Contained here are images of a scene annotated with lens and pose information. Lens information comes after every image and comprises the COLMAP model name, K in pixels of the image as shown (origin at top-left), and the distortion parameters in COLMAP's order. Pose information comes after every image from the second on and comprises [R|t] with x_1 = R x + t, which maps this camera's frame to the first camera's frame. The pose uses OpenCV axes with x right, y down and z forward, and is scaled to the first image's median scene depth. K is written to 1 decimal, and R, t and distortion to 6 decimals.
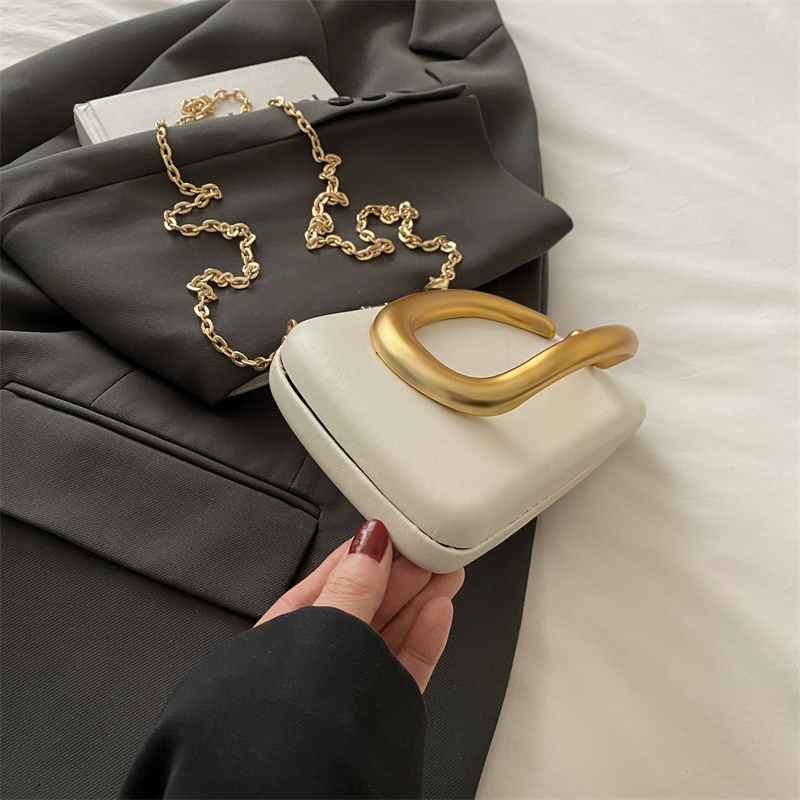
lens RADIAL K [[813.3, 0, 401.3], [0, 813.3, 394.1], [0, 0, 1]] dist [-0.002880, 0.000000]
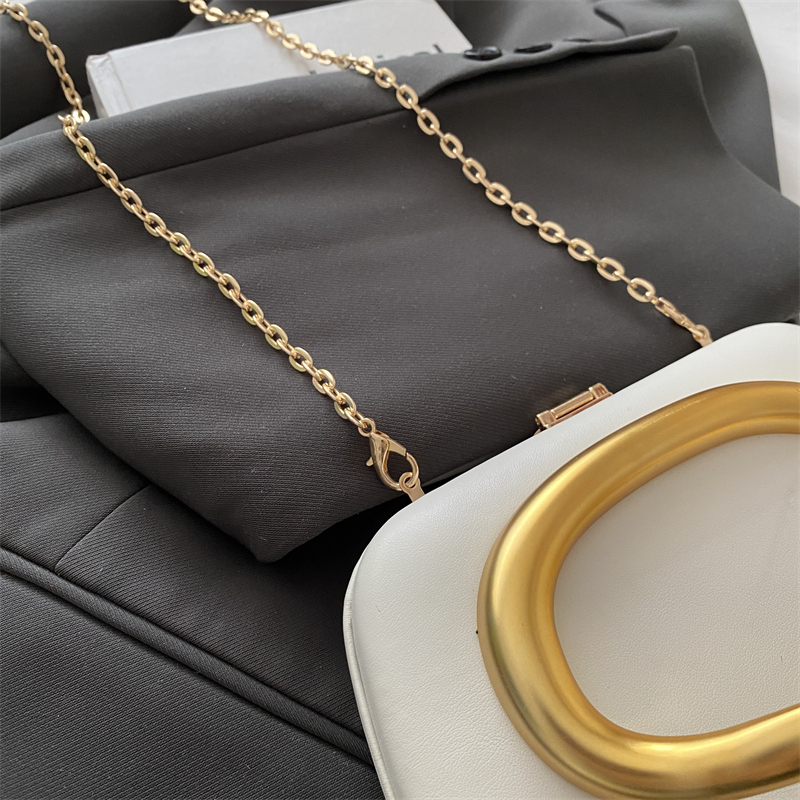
lens RADIAL K [[813.3, 0, 397.6], [0, 813.3, 400.6], [0, 0, 1]] dist [-0.002880, 0.000000]
pose [[0.994491, 0.047884, -0.093249, -0.066272], [-0.044093, 0.998132, 0.042298, -0.110793], [0.095100, -0.037953, 0.994744, 0.343956]]
